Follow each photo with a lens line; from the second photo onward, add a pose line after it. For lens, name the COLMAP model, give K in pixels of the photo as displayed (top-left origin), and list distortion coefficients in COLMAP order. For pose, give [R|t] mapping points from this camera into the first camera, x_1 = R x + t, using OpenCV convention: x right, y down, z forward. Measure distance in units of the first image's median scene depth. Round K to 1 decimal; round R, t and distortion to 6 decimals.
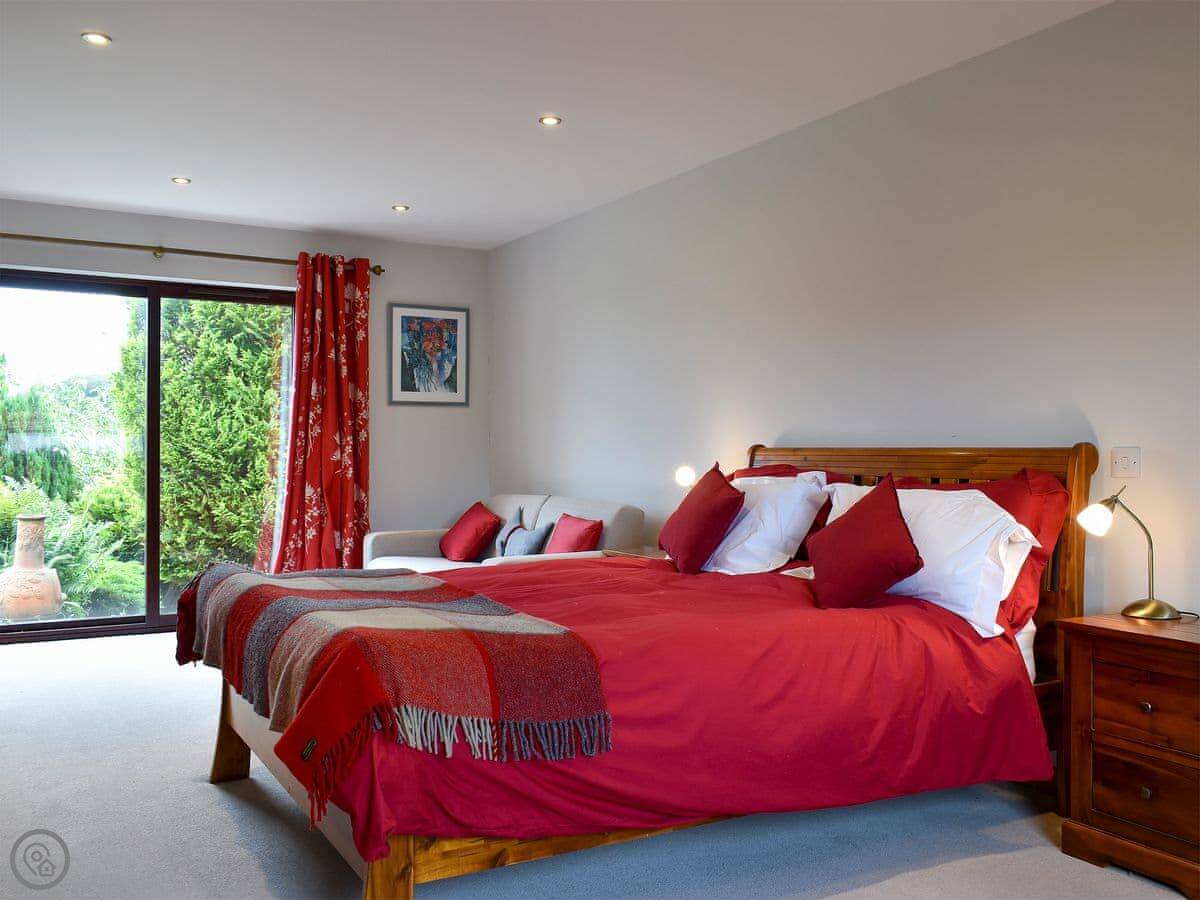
lens RADIAL K [[1060.6, 0, 602.4], [0, 1060.6, 448.8], [0, 0, 1]] dist [-0.009270, -0.003224]
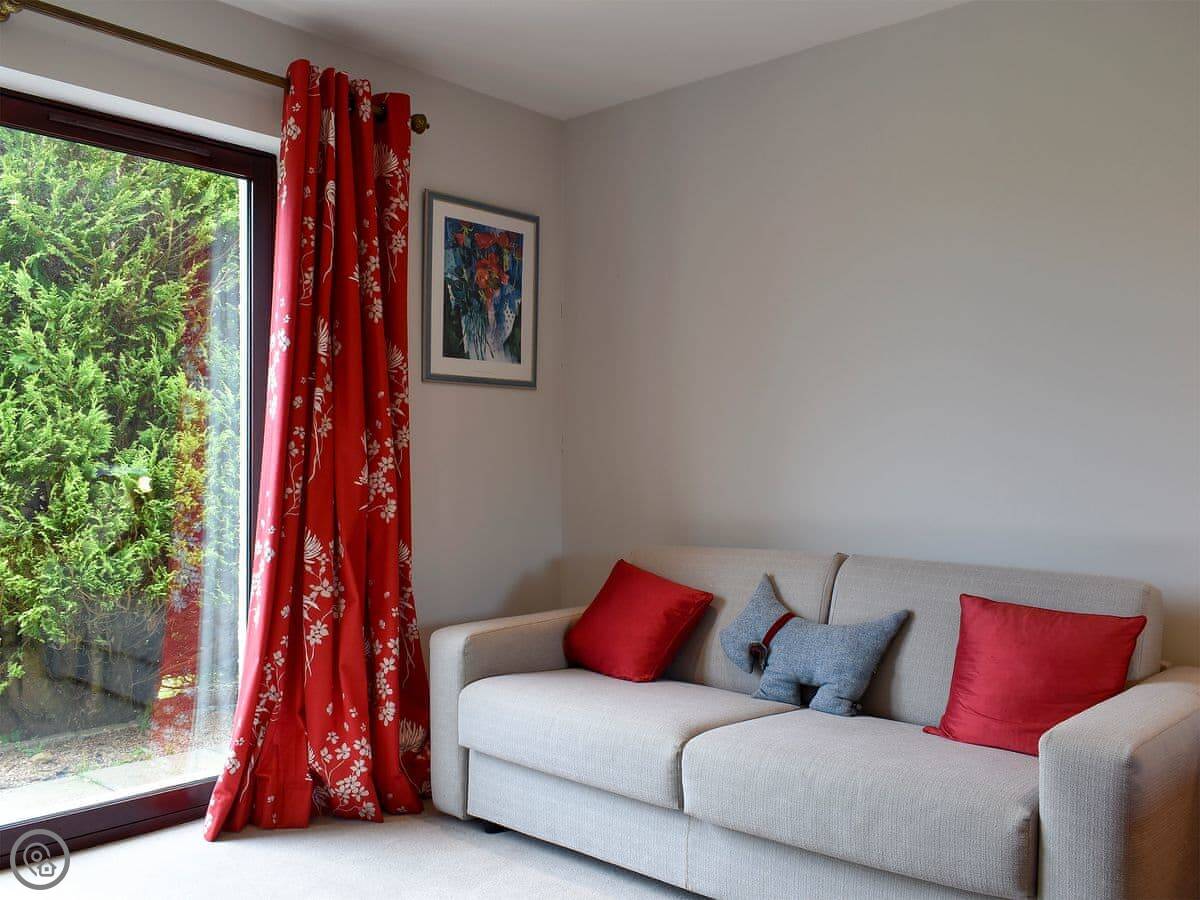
lens RADIAL K [[1060.6, 0, 543.2], [0, 1060.6, 476.9], [0, 0, 1]] dist [-0.009270, -0.003224]
pose [[0.956745, -0.000003, 0.290927, -0.297716], [-0.004417, 0.999885, 0.014536, -0.000990], [-0.290893, -0.015192, 0.956635, 0.464247]]
